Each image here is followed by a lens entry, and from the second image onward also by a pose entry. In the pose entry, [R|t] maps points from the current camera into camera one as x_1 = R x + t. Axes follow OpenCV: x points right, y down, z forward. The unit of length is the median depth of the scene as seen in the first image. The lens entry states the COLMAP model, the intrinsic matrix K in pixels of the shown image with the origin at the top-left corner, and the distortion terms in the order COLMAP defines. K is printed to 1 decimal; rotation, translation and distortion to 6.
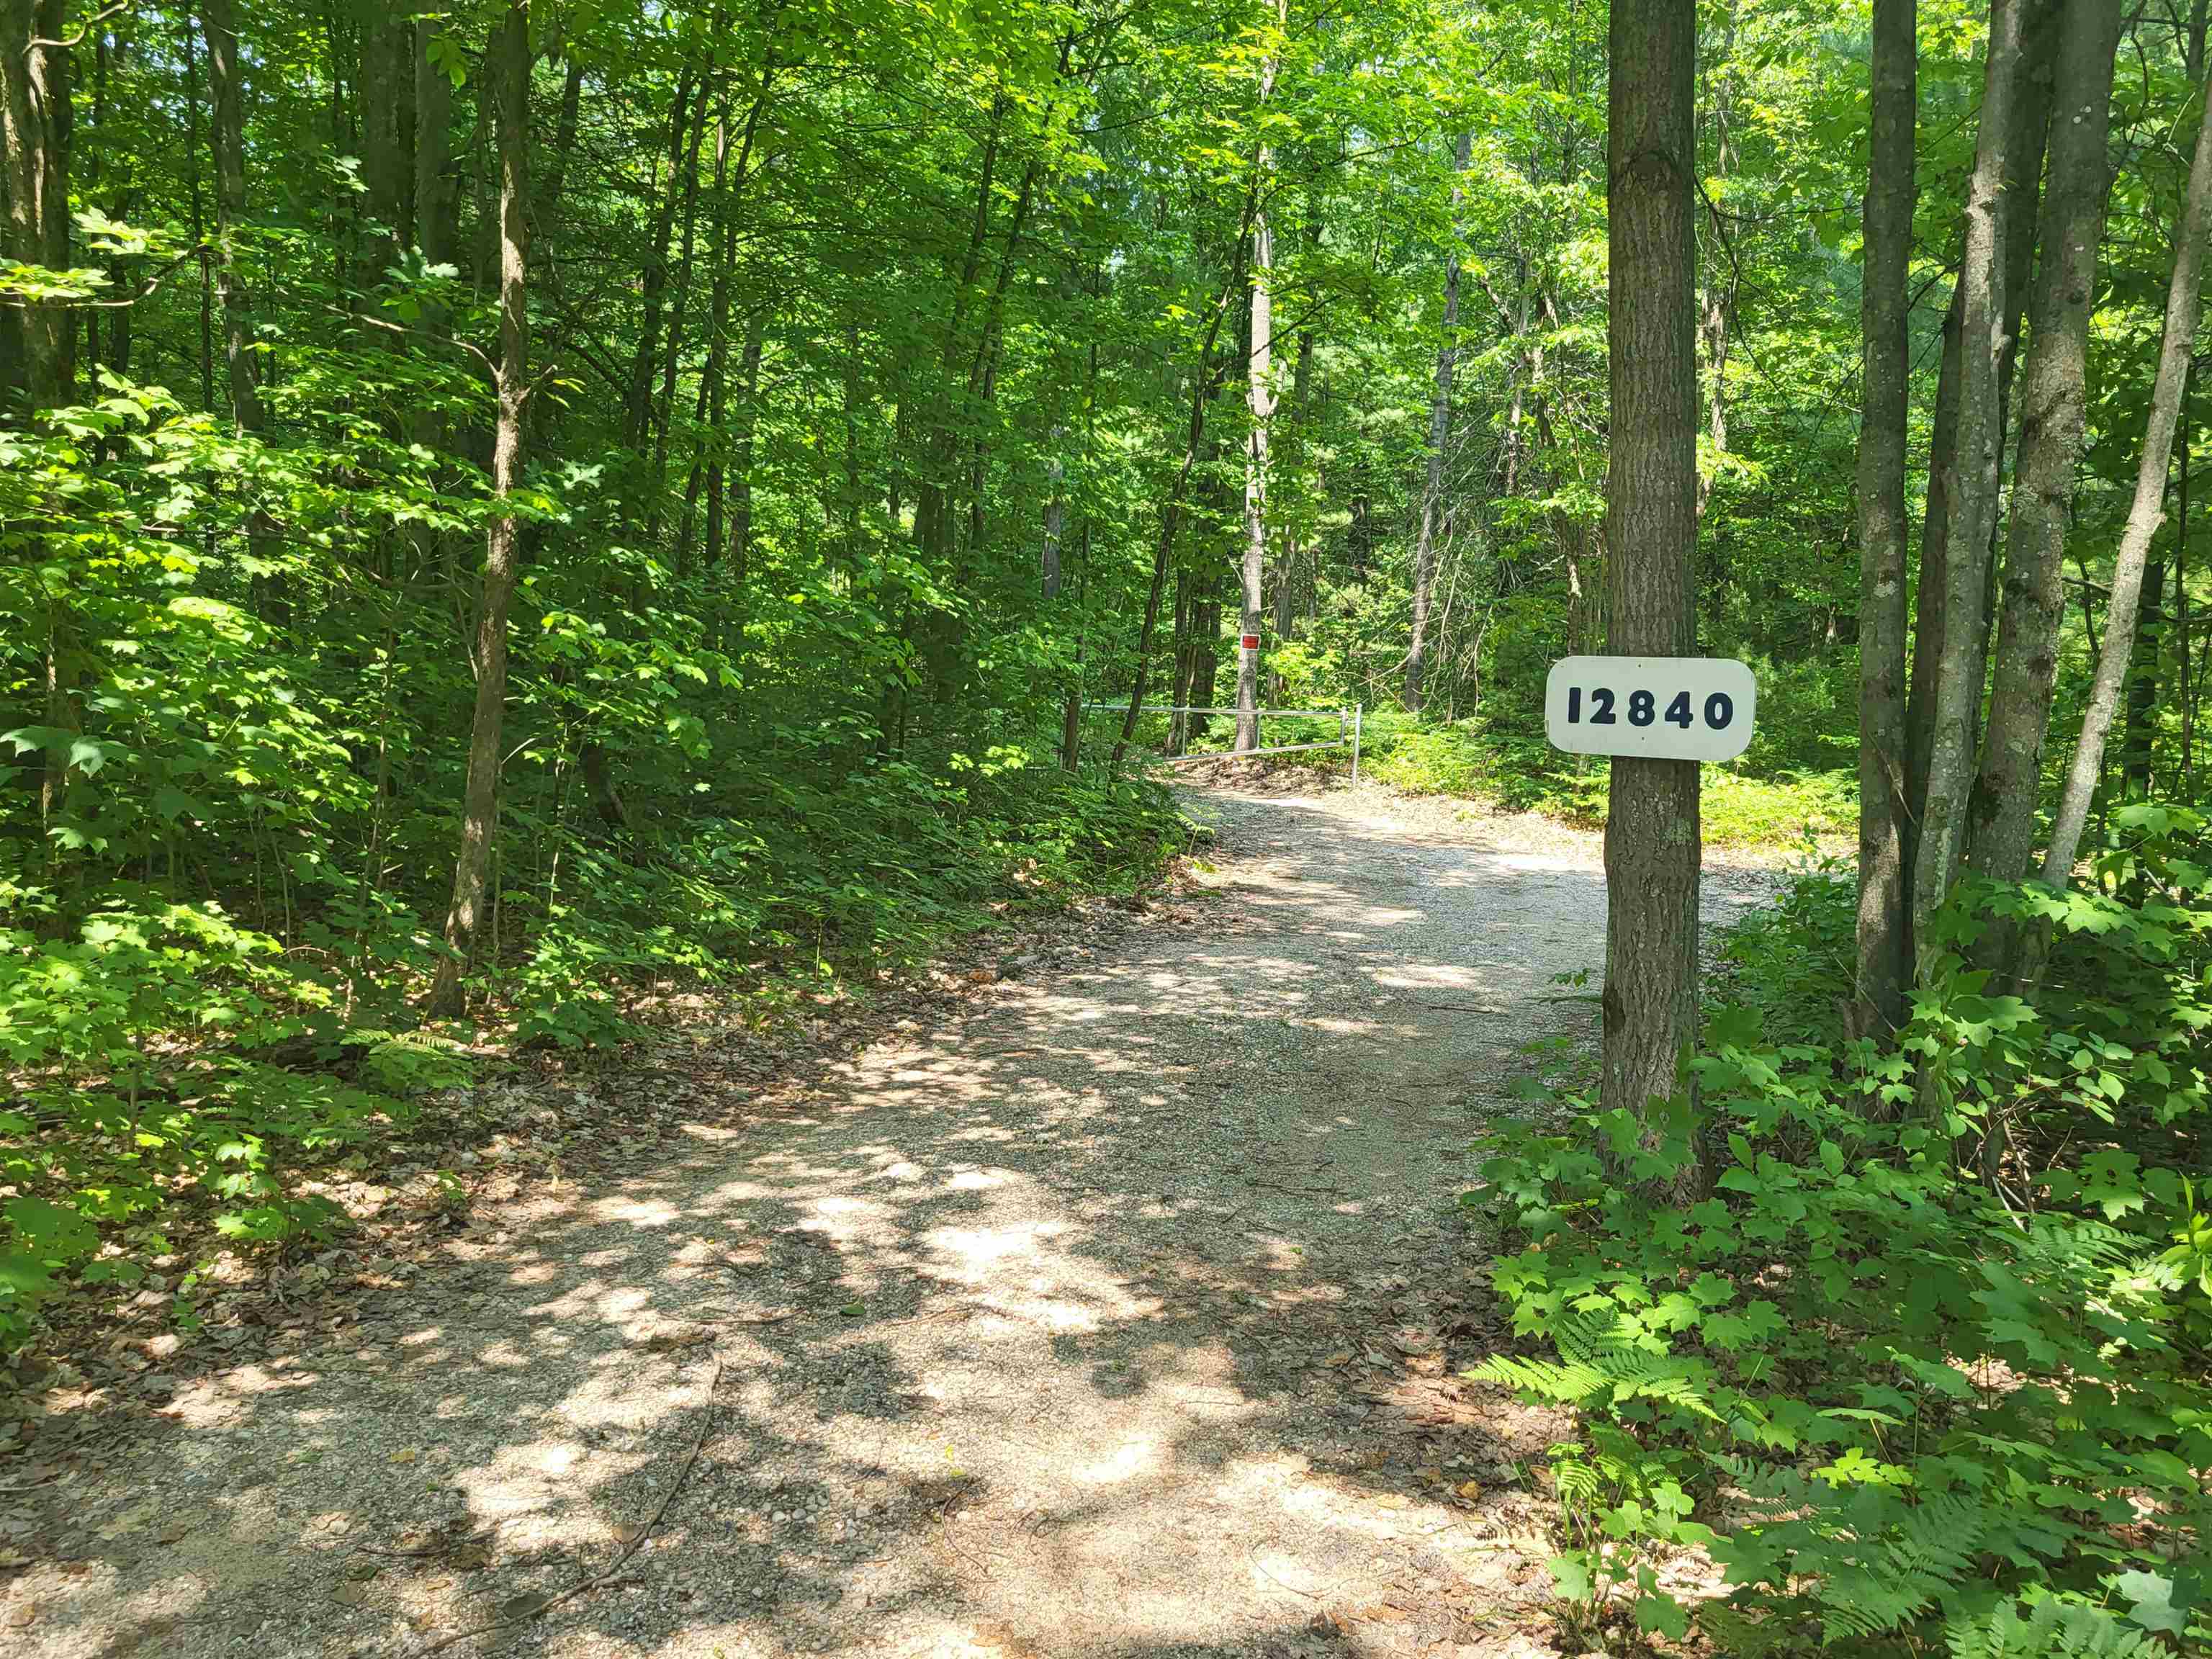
lens RADIAL K [[1504.7, 0, 1106.0], [0, 1504.7, 829.5], [0, 0, 1]] dist [0.073174, -0.002550]
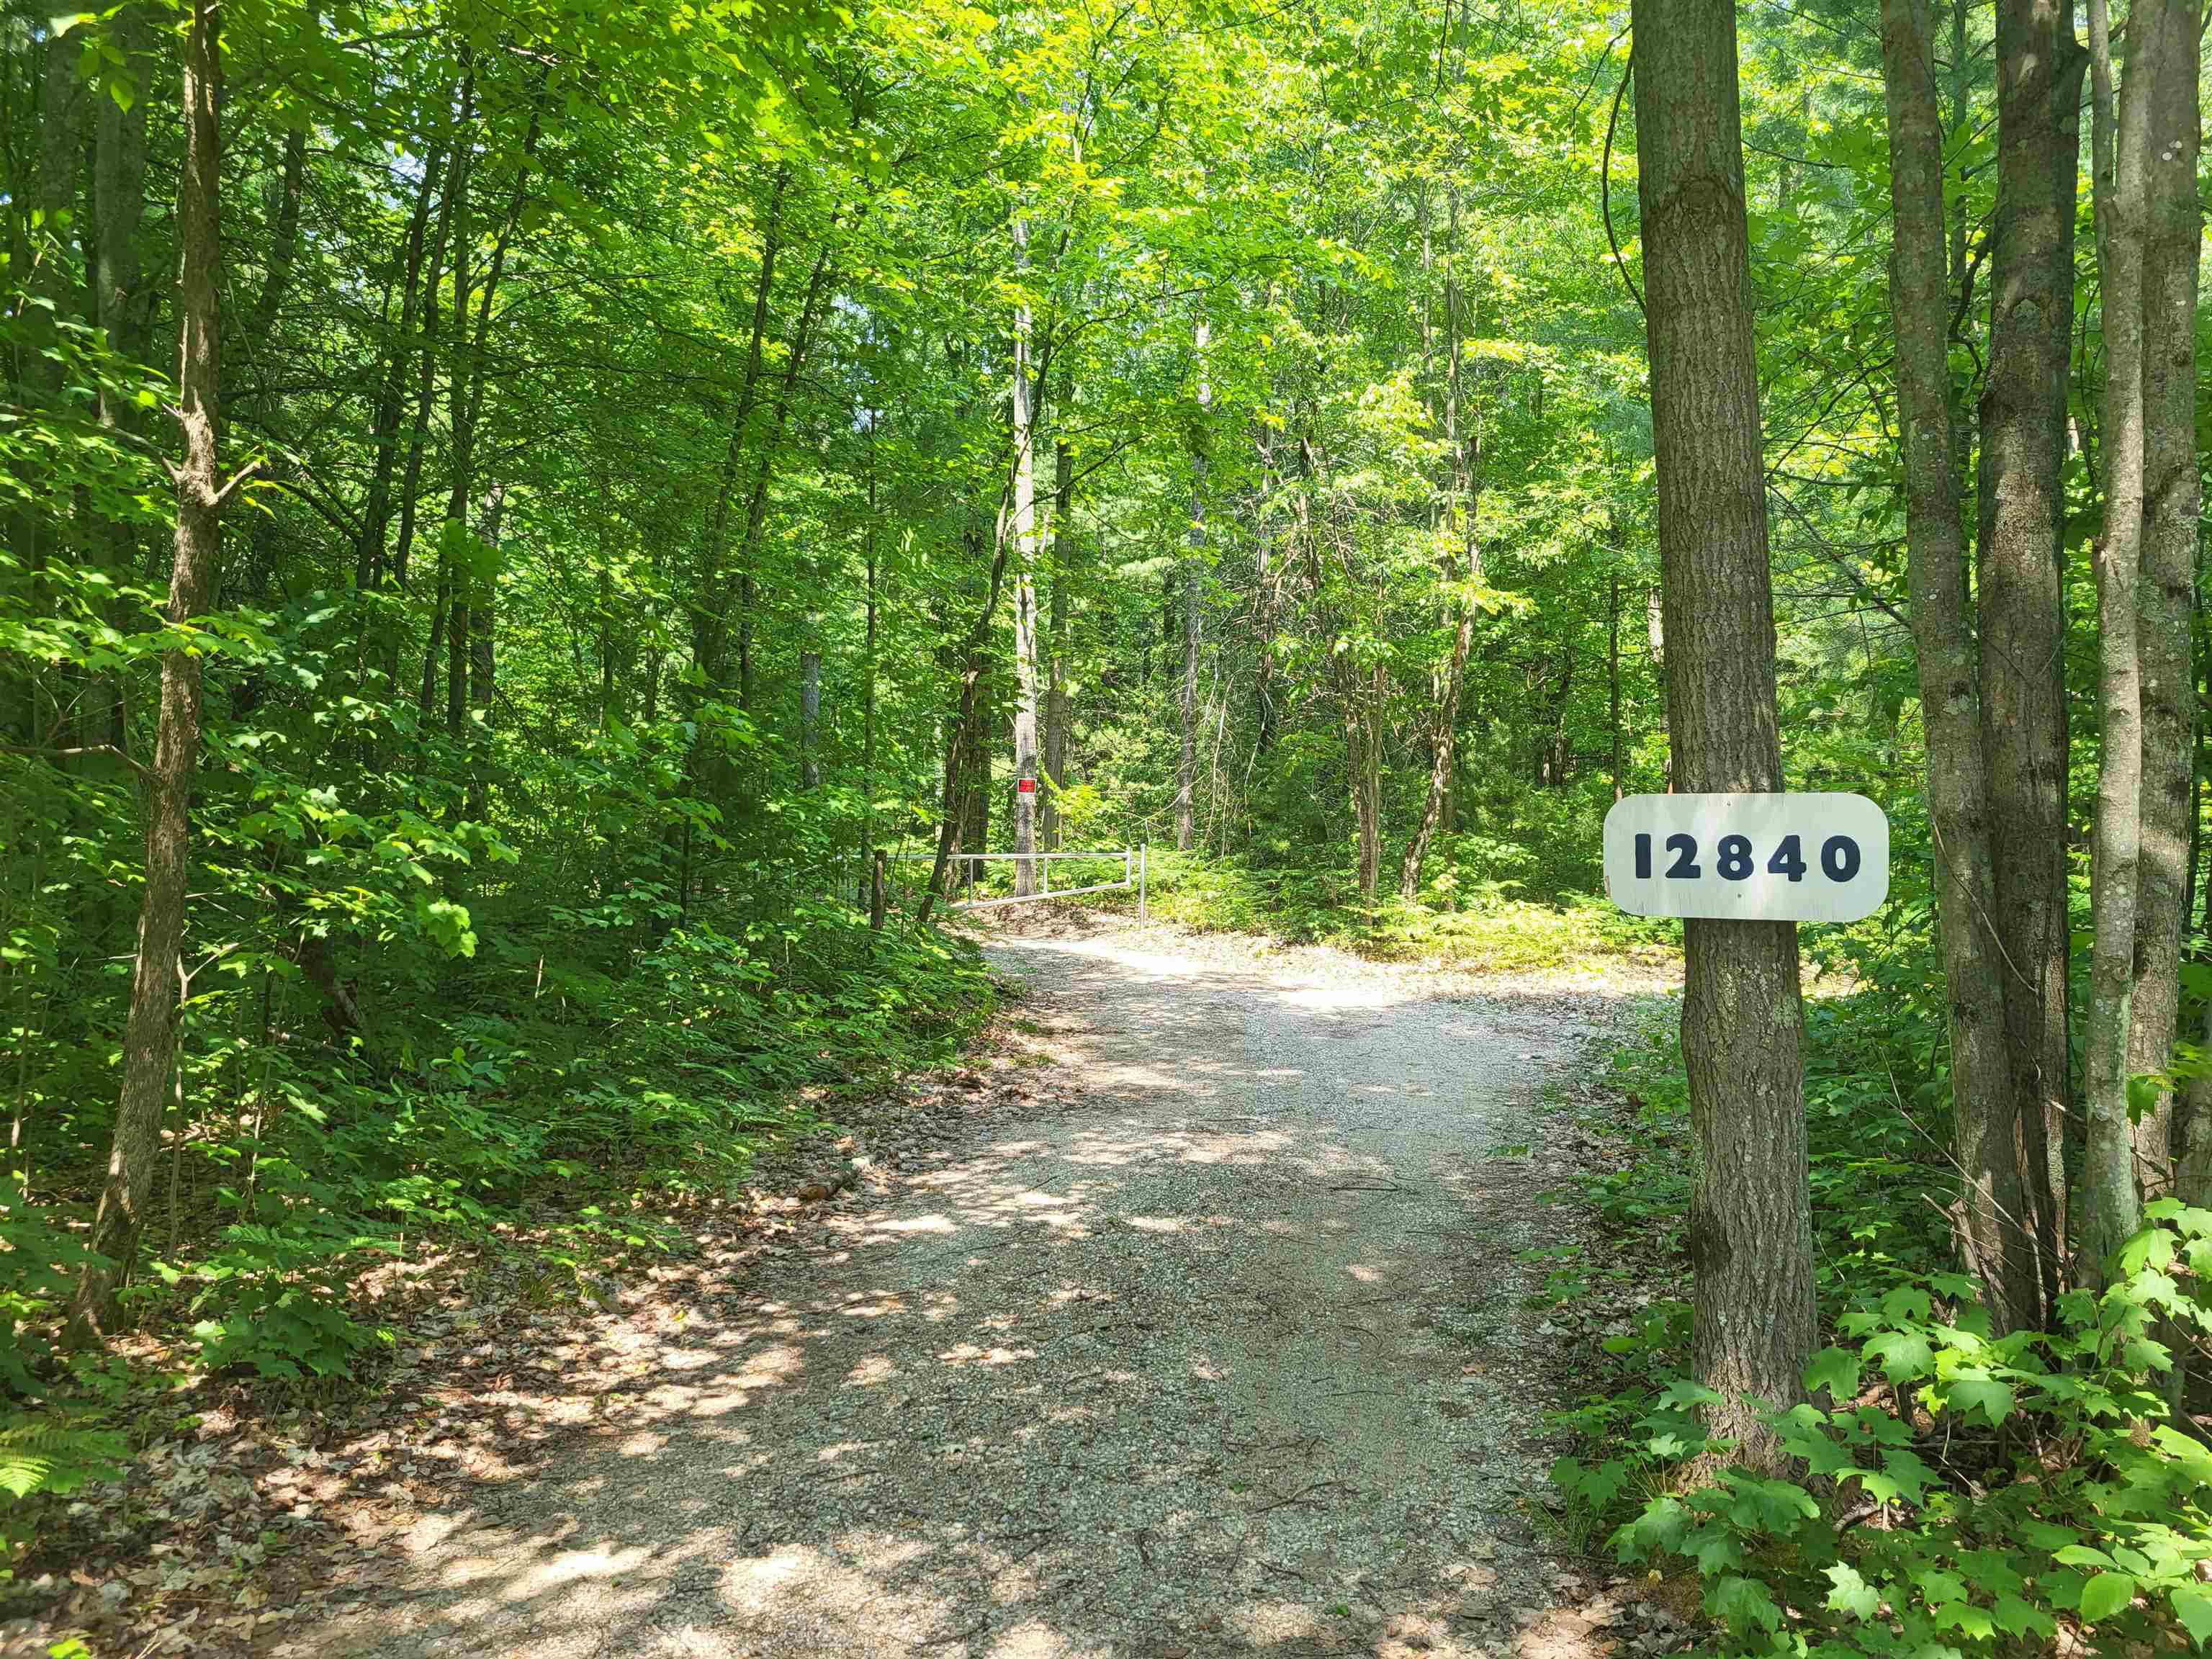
lens RADIAL K [[1504.7, 0, 1106.0], [0, 1504.7, 829.5], [0, 0, 1]] dist [0.073174, -0.002550]
pose [[0.987837, -0.039405, 0.150415, -0.039537], [0.053582, 0.994372, -0.091392, -0.017415], [-0.145968, 0.098340, 0.984390, 0.117143]]
